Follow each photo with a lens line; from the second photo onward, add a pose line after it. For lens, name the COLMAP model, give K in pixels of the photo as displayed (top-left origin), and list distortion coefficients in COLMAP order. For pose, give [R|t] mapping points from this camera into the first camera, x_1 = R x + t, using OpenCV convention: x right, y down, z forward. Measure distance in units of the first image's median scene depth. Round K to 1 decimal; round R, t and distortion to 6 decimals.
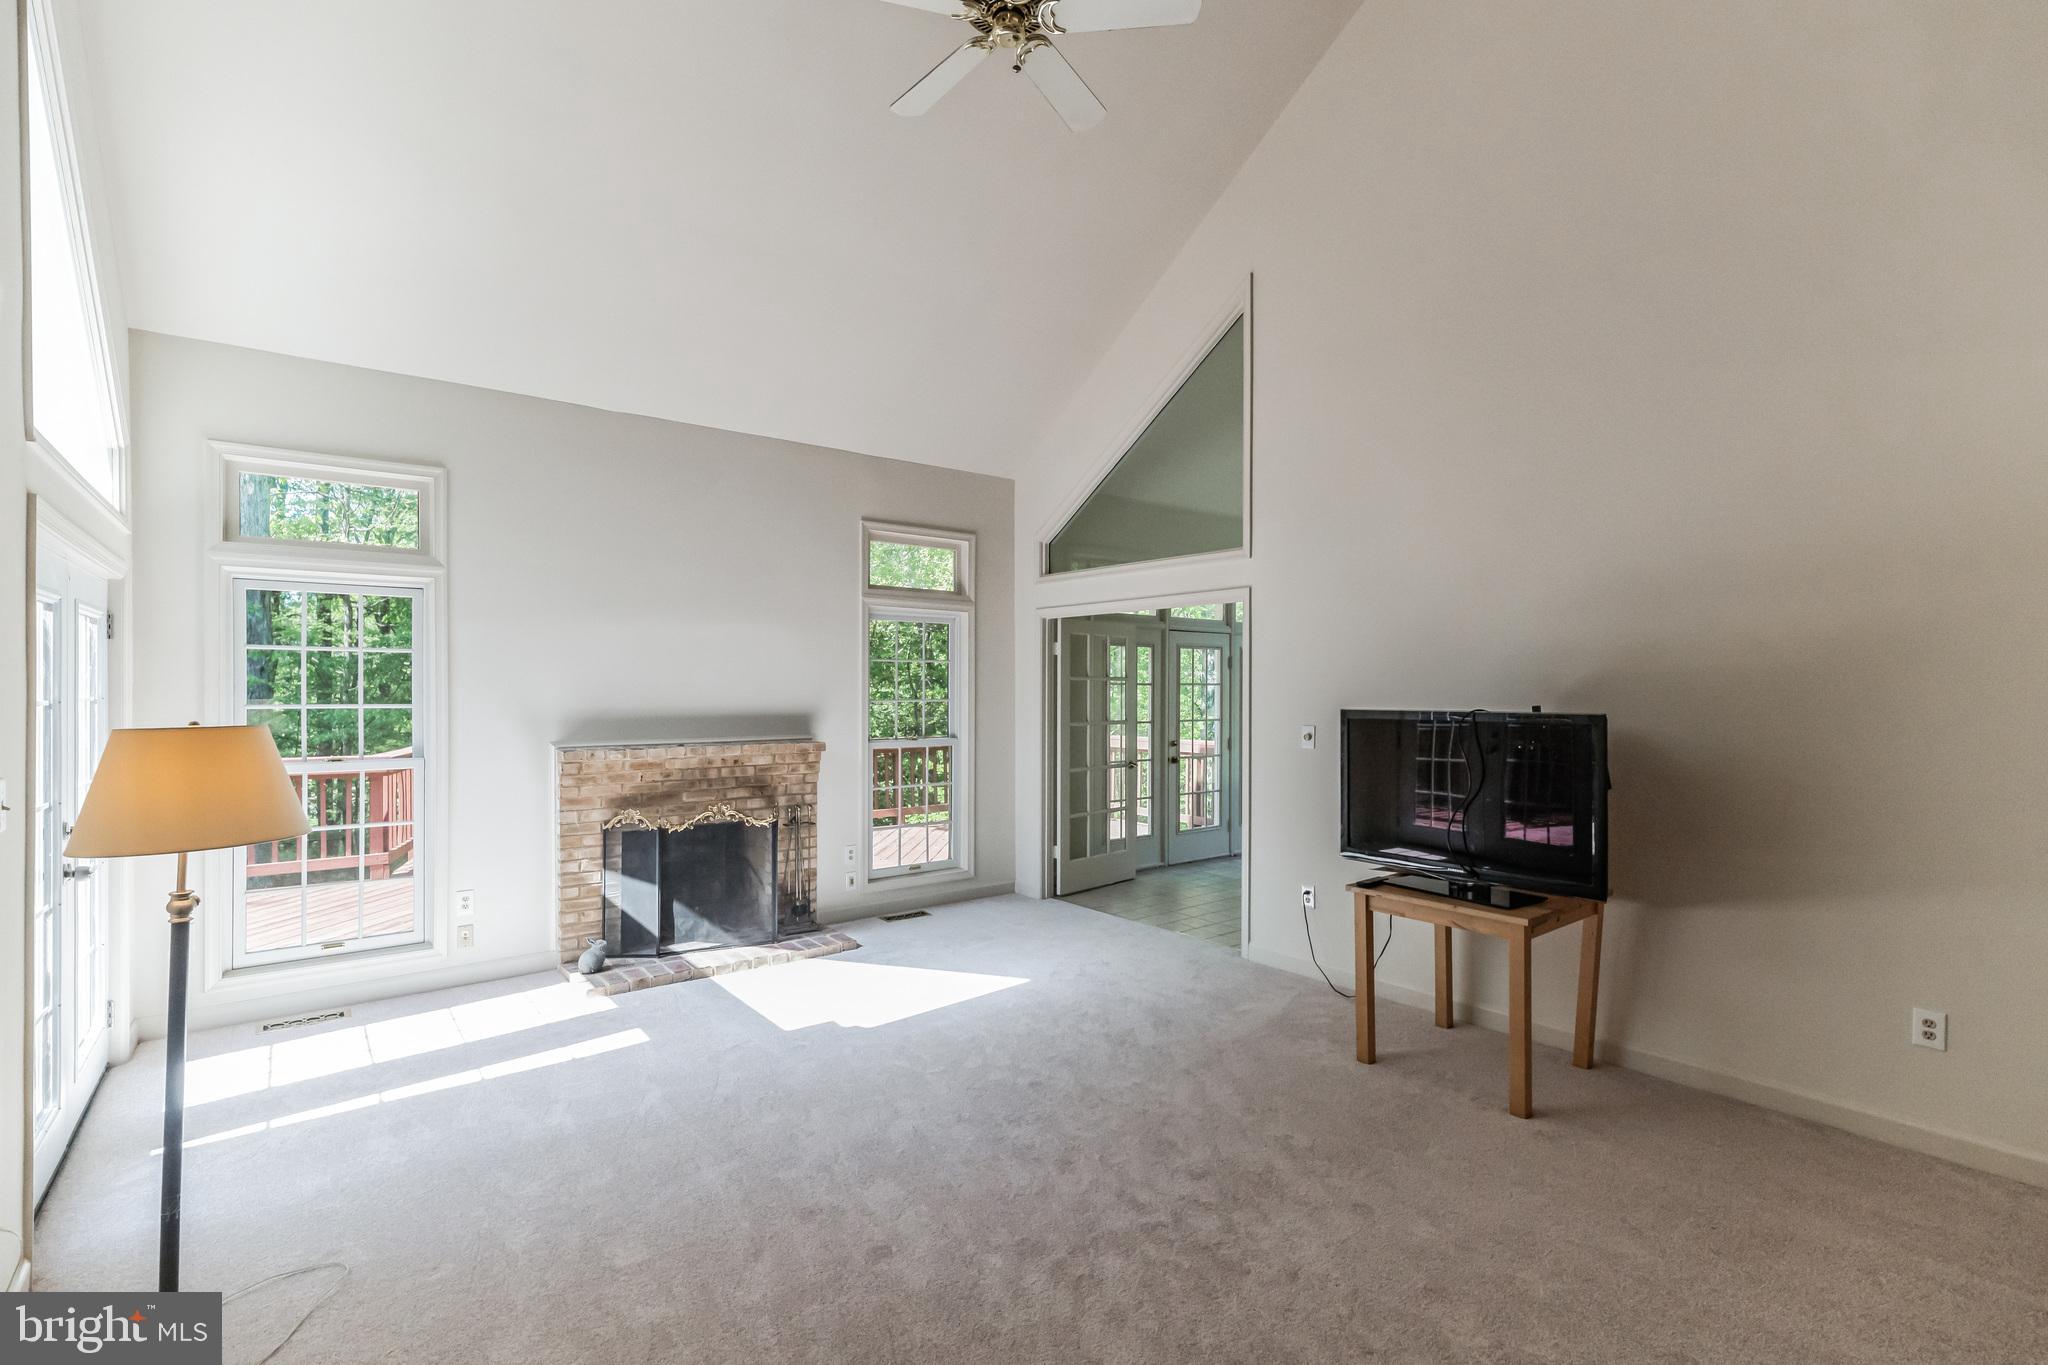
lens RADIAL K [[938.2, 0, 1022.4], [0, 938.2, 692.7], [0, 0, 1]] dist [0.000478, -0.000195]
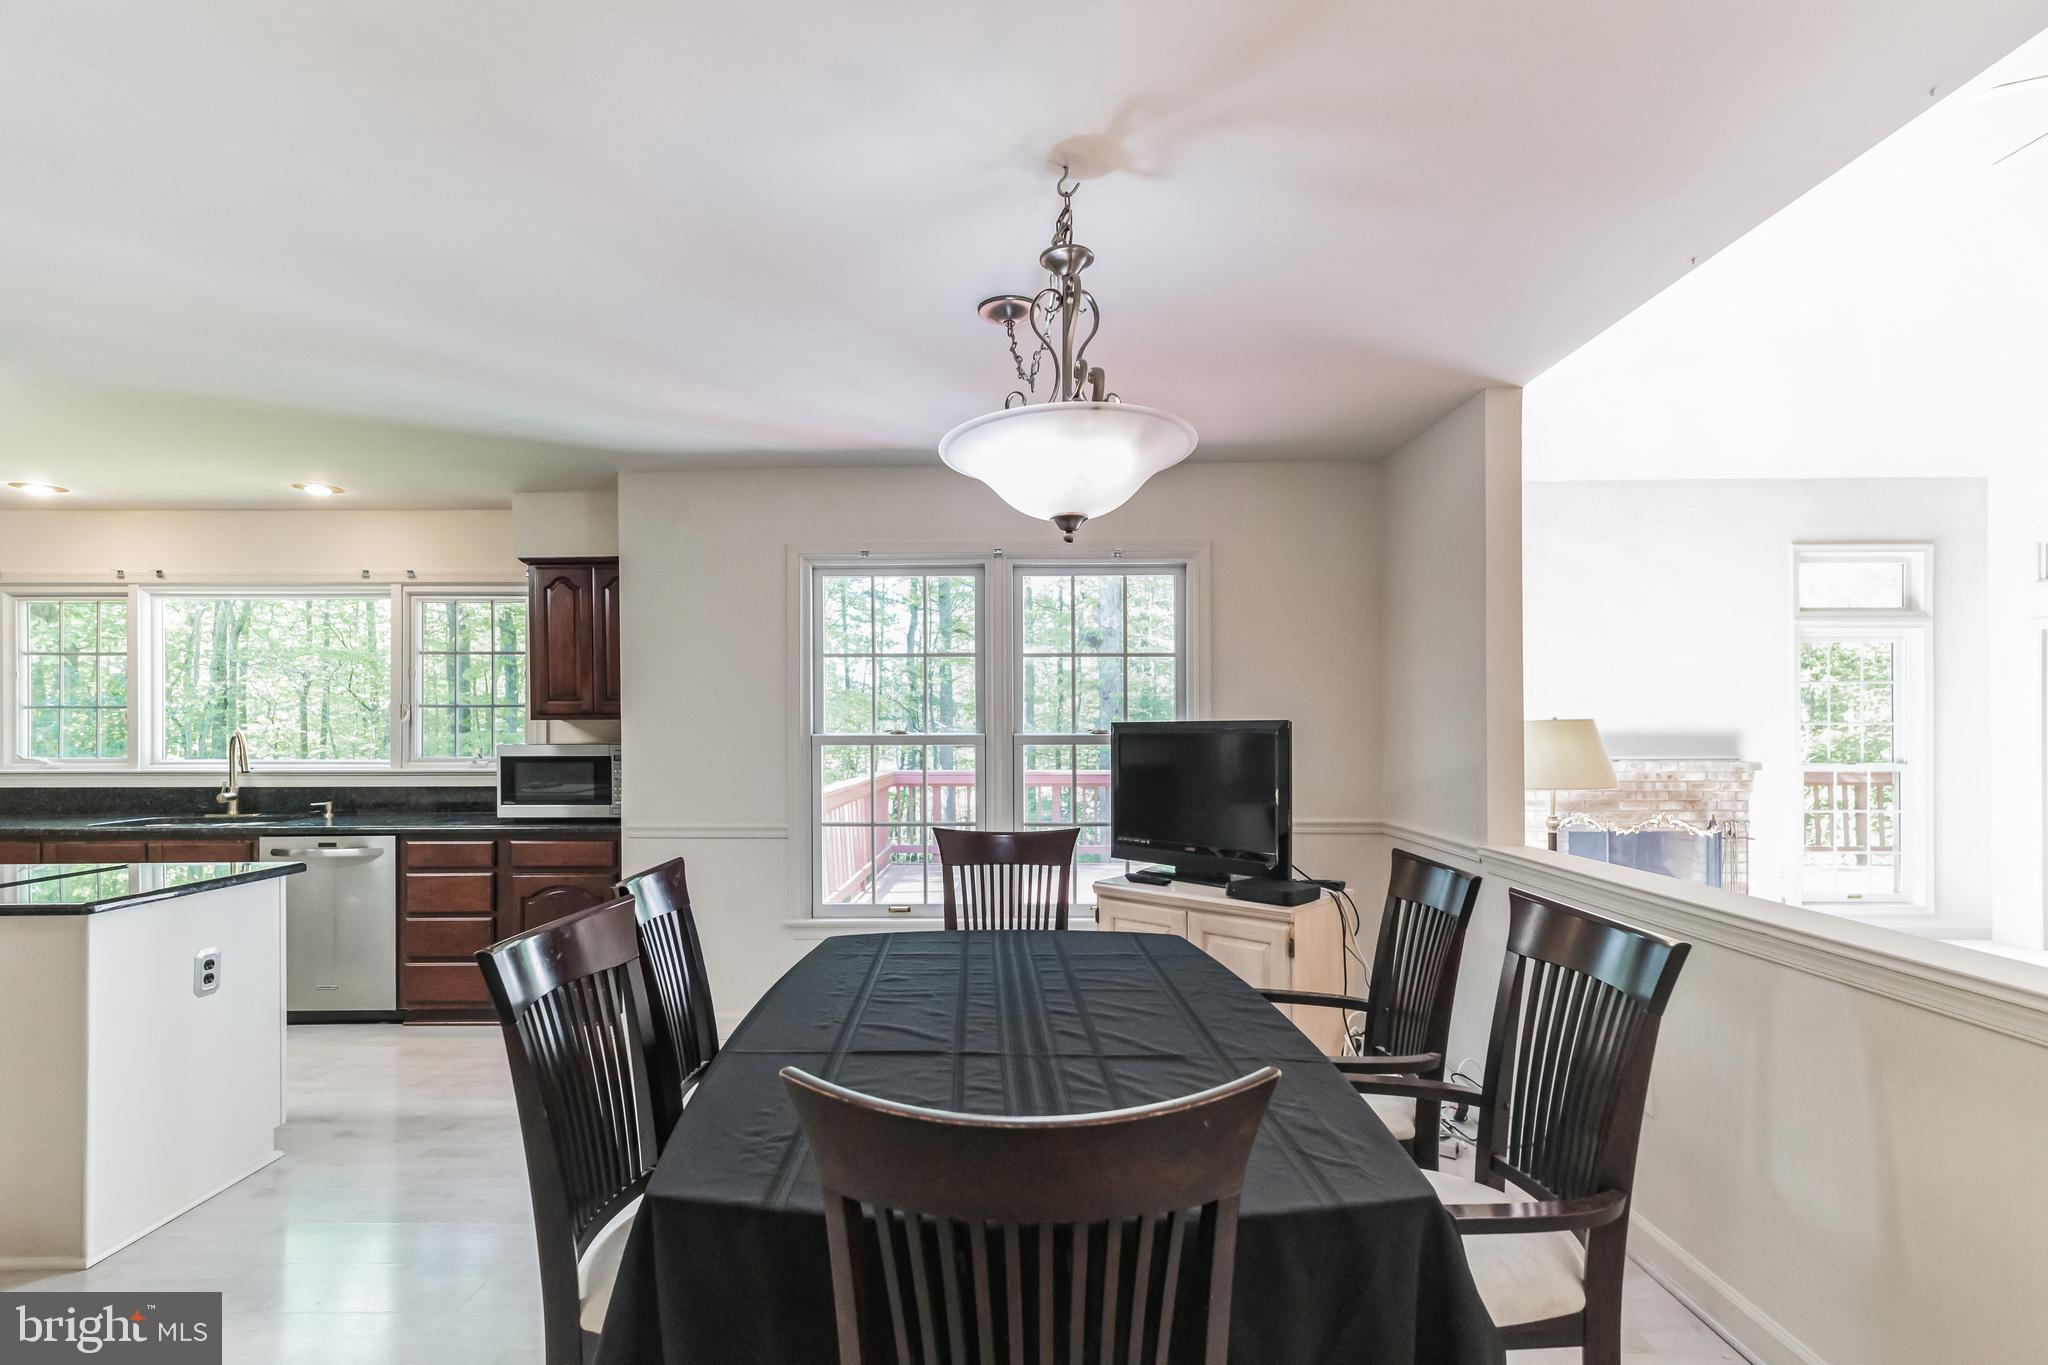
lens RADIAL K [[940.9, 0, 1014.9], [0, 940.9, 732.0], [0, 0, 1]] dist [0.005613, 0.000256]
pose [[0.779348, -0.003371, -0.626582, -0.217420], [0.001969, 0.999994, -0.002930, 0.022768], [0.626588, 0.001049, 0.779350, -0.370545]]
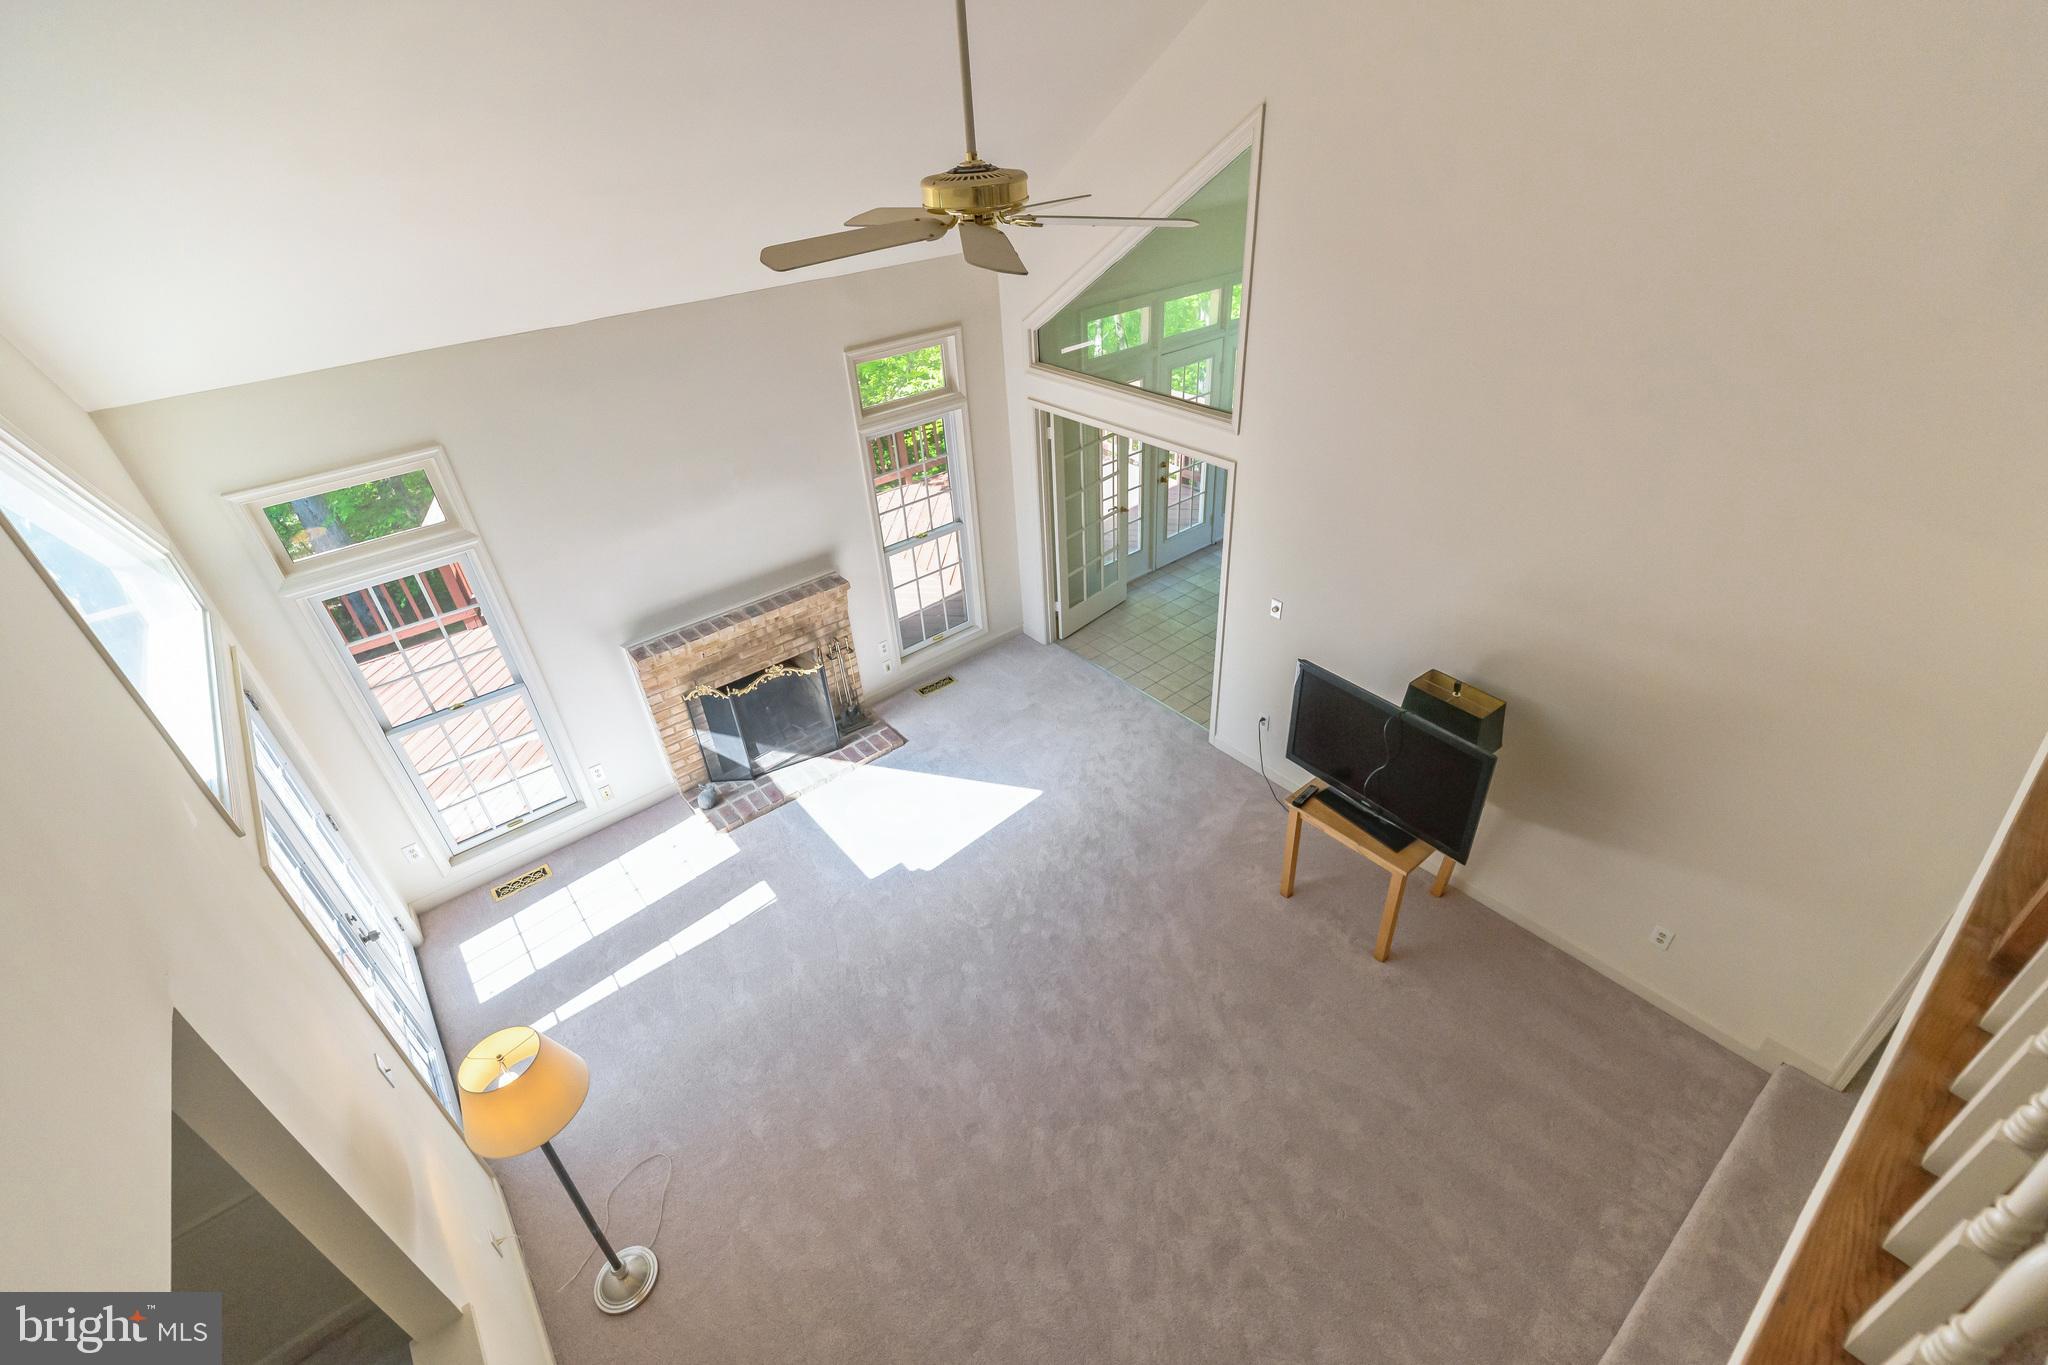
lens RADIAL K [[893.7, 0, 1024.0], [0, 893.7, 682.5], [0, 0, 1]] dist [-0.001426, 0.000098]
pose [[0.998032, -0.060650, -0.015898, 0.008855], [0.059310, 0.830996, 0.553108, -0.464366], [-0.020335, -0.552963, 0.832958, 0.043267]]
